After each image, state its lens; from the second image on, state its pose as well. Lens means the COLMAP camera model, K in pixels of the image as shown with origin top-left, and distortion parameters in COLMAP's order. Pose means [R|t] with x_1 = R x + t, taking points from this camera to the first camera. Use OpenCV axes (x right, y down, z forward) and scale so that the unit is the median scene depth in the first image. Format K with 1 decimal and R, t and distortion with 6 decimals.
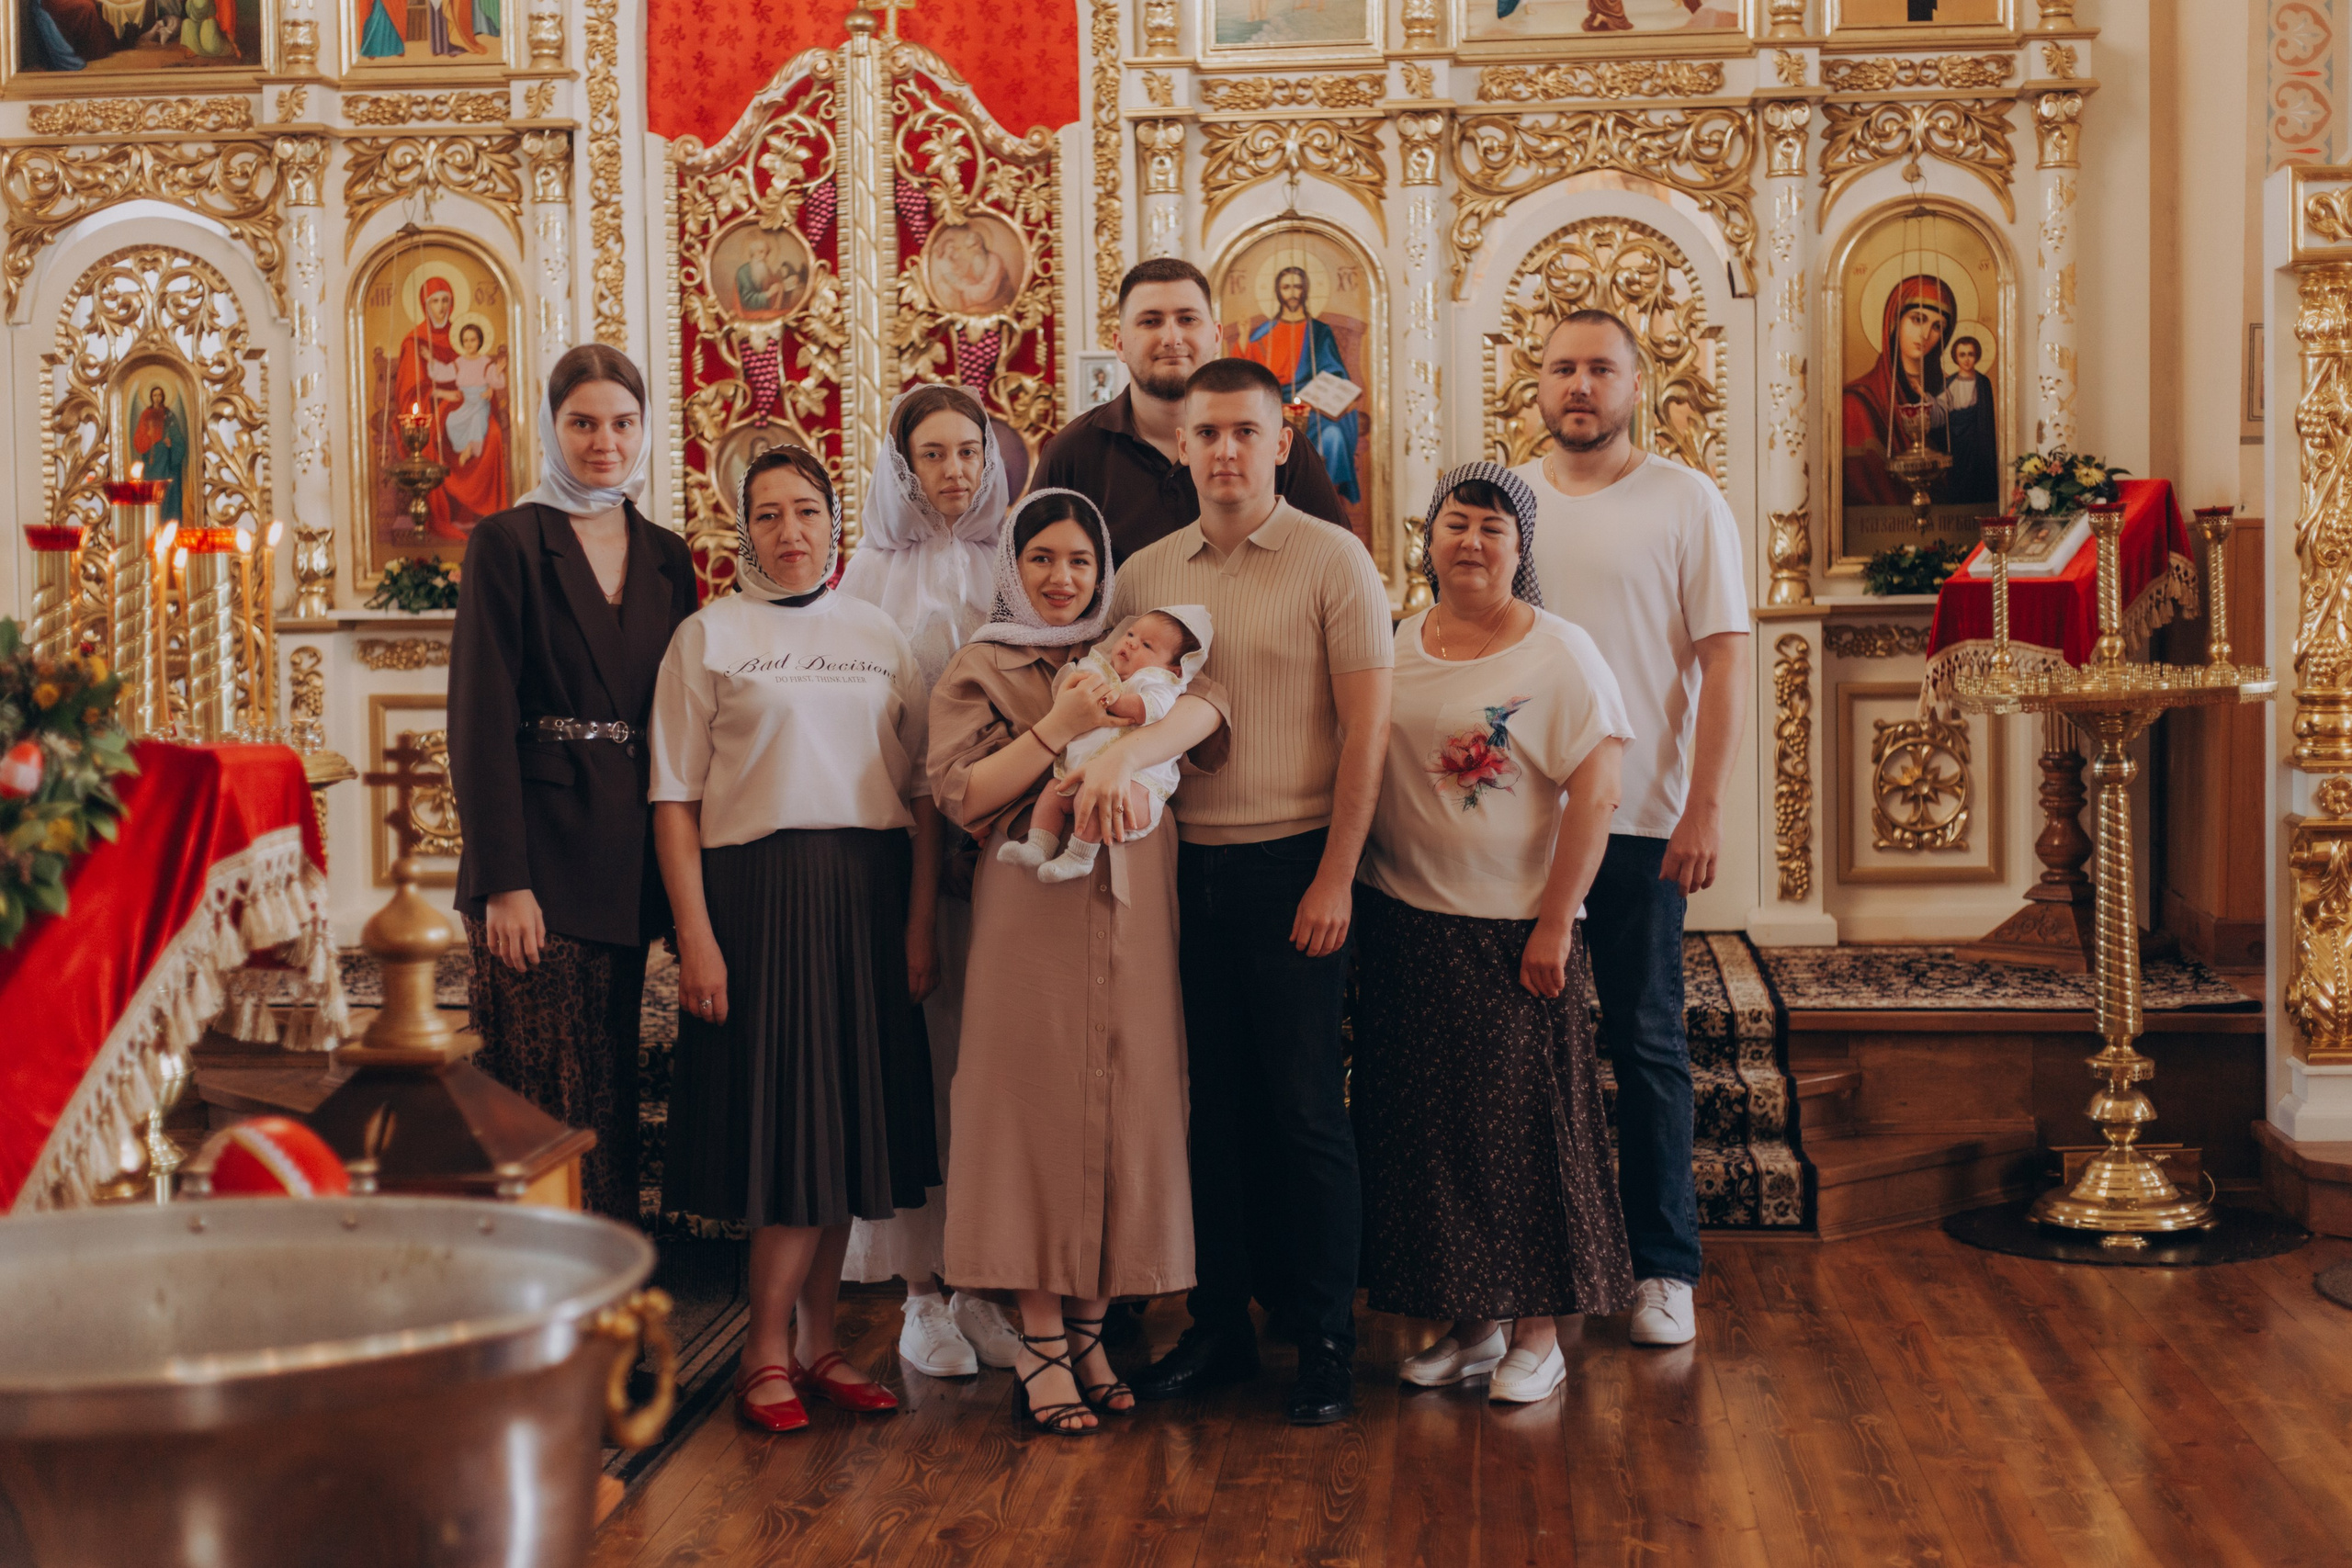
lens RADIAL K [[3637.7, 0, 1242.7], [0, 3637.7, 829.4], [0, 0, 1]] dist [0.023260, 0.000000]
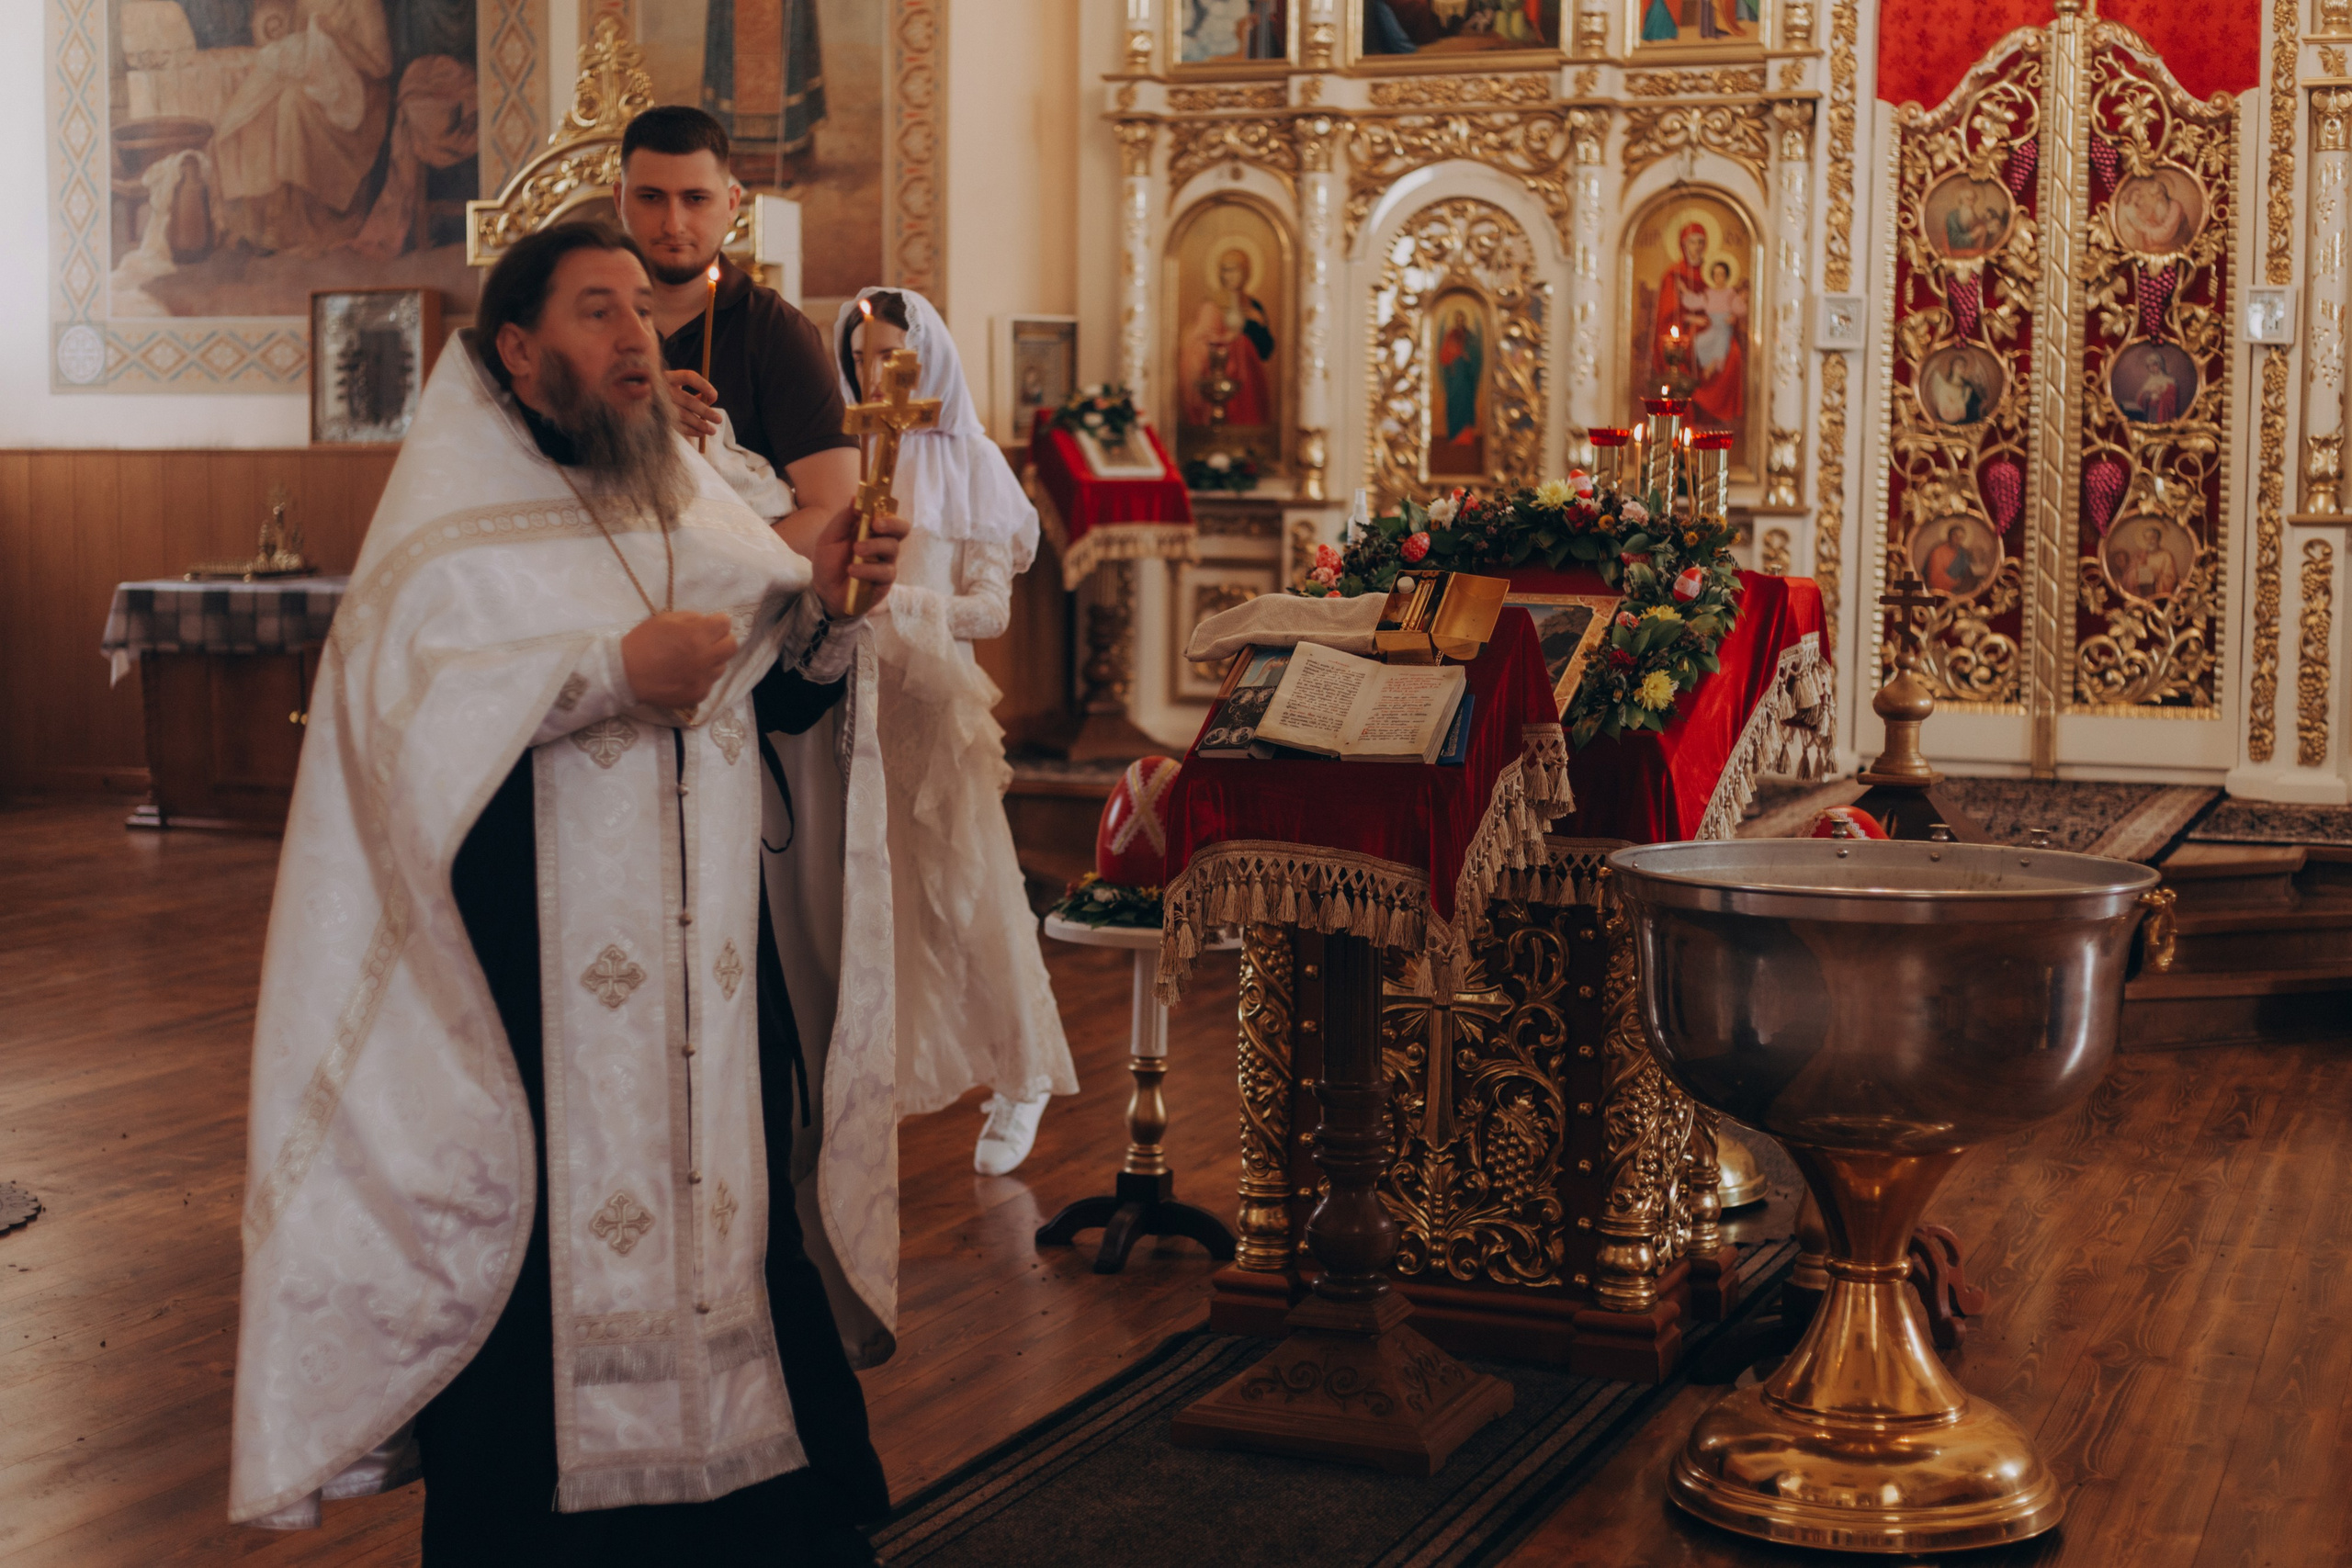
lens RADIAL K [[3637.7, 0, 1143.5], [0, 3637.7, 823.8], [0, 0, 1]] dist [0.023260, 0.000000]
pose [[0.957000, 0.046746, -0.286296, -0.040617], [-0.037449, 0.998581, 0.037863, 0.009194], [0.287660, -0.025513, 0.957393, -0.217590]]
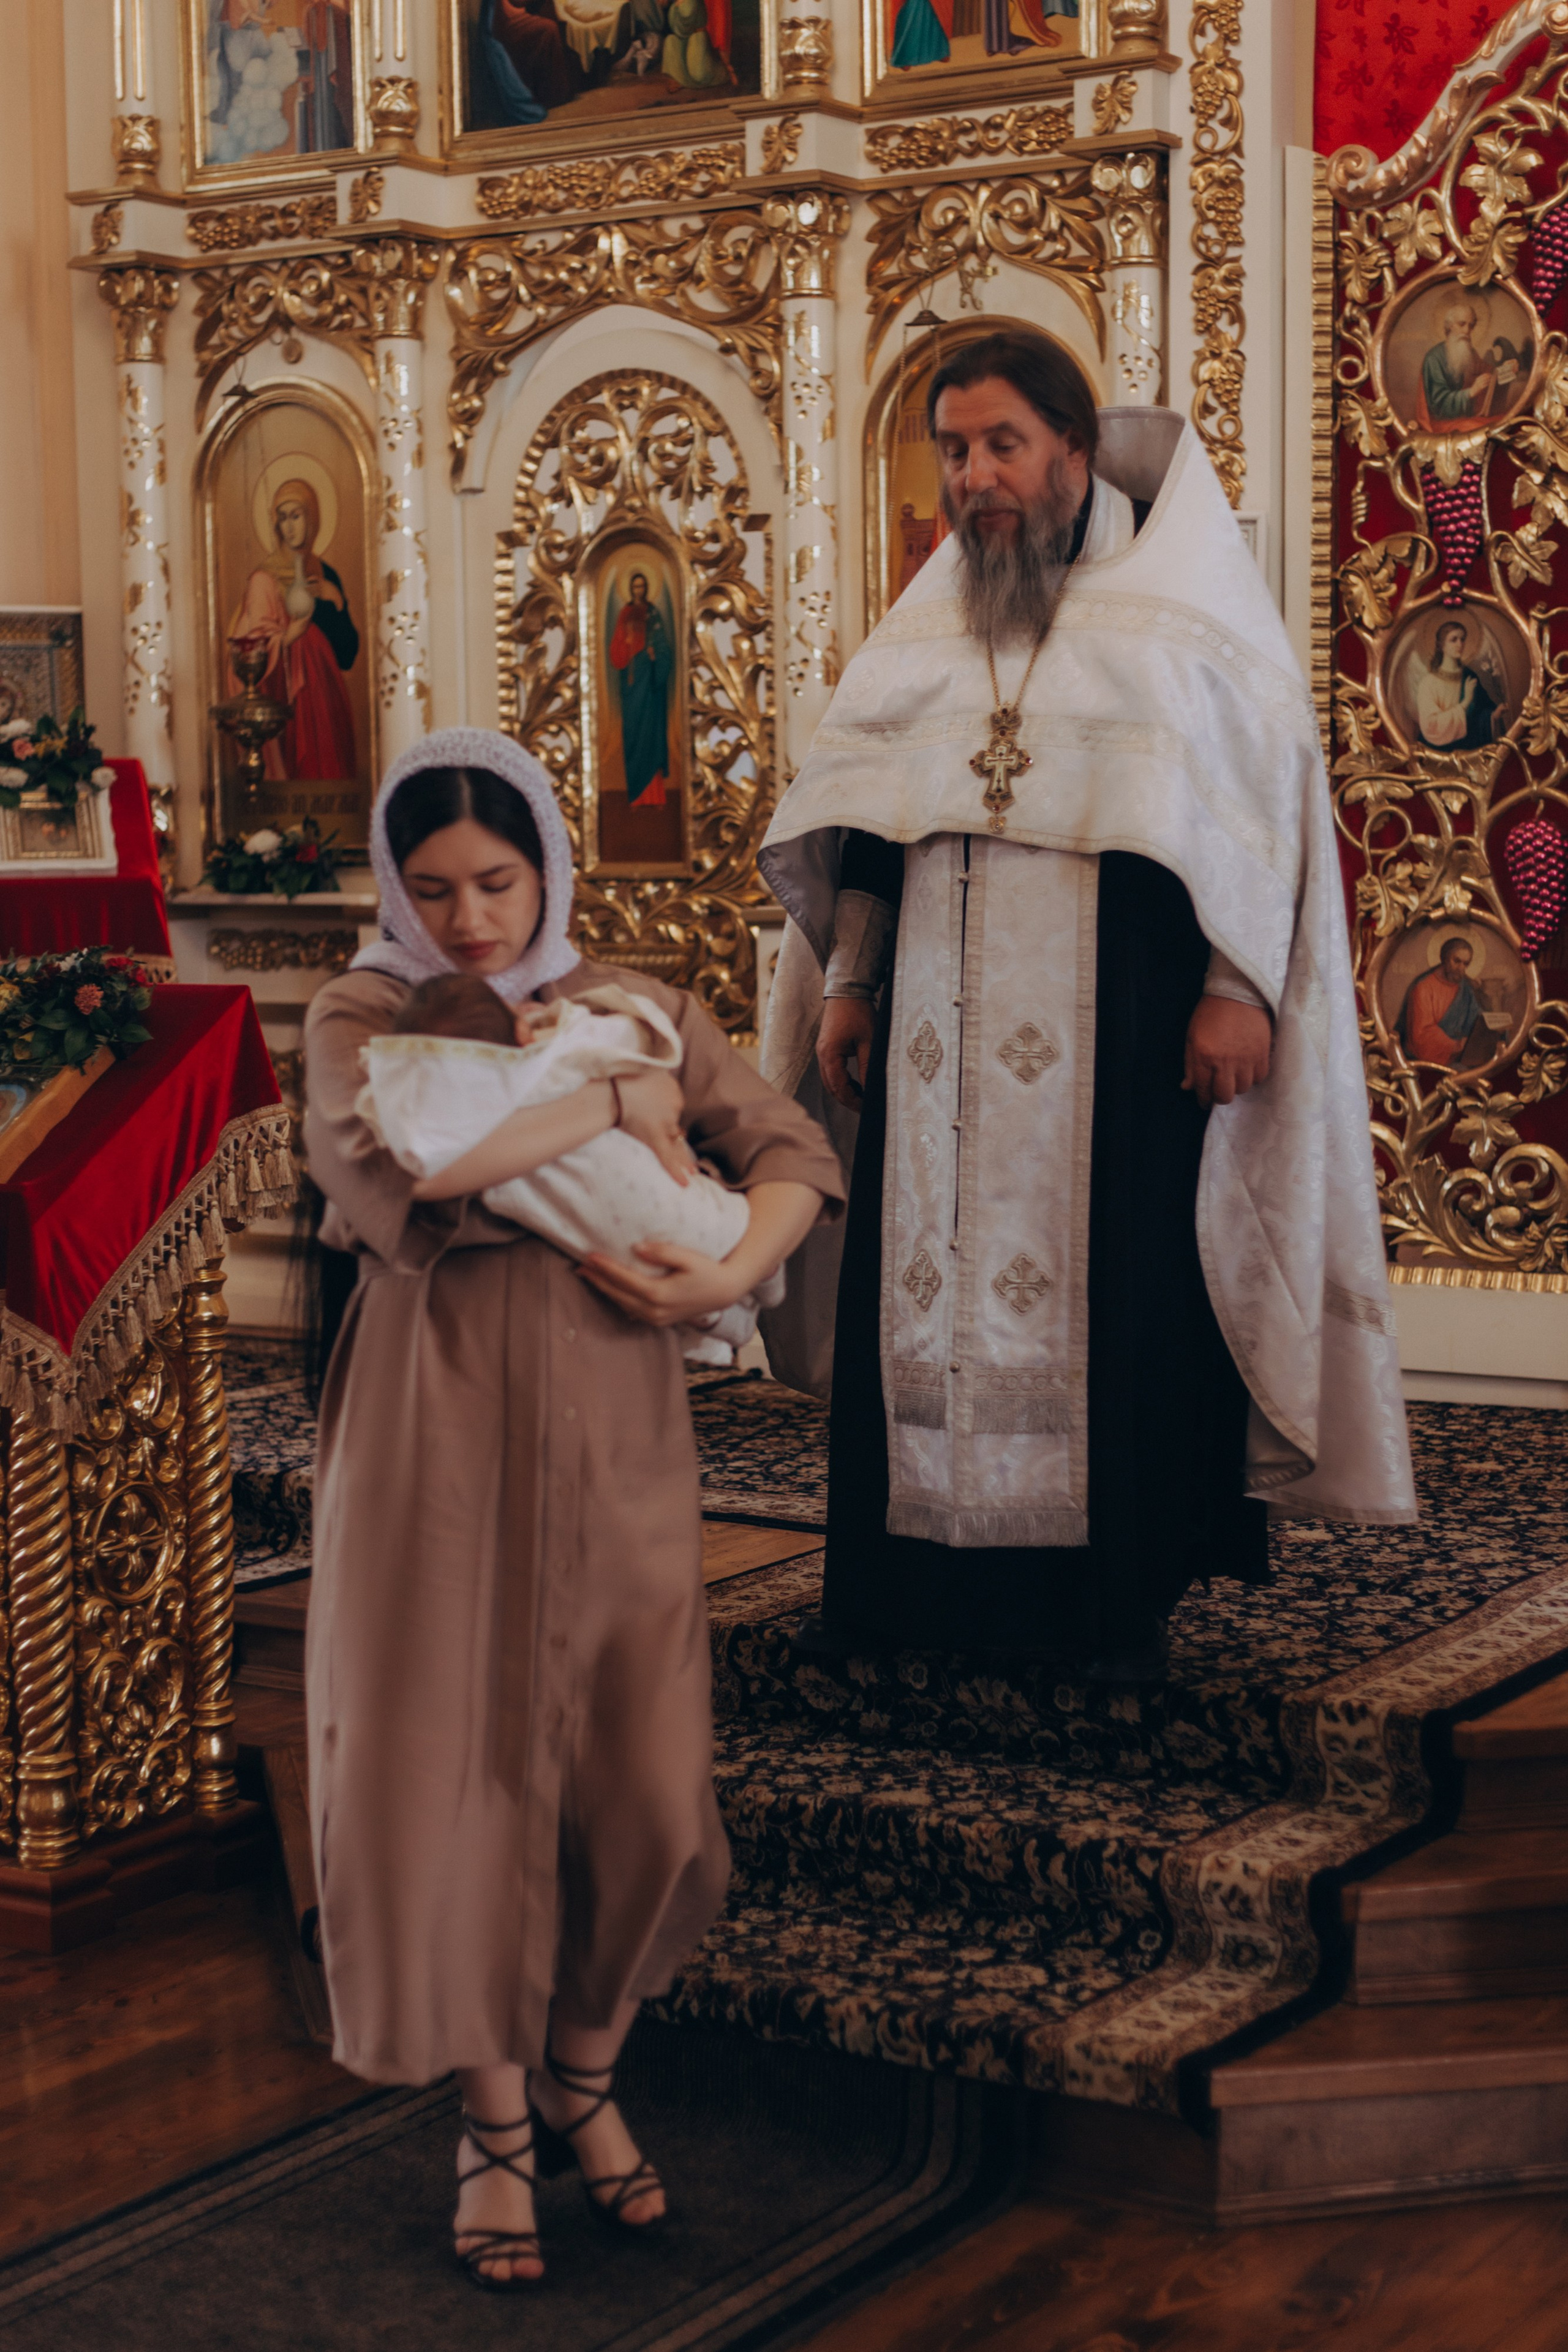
lens RADIAL K [[3873.4, 0, 748.7], [0, 3873.4, 1232.5], [0, 0, 1]] dist [0.061817, 0.000000]
pose [[0.885997, 0.048147, -0.461185, 0.076459], [-0.031439, 0.998543, 0.043848, -0.028058], [0.462624, -0.024349, 0.886220, 0.346514]]
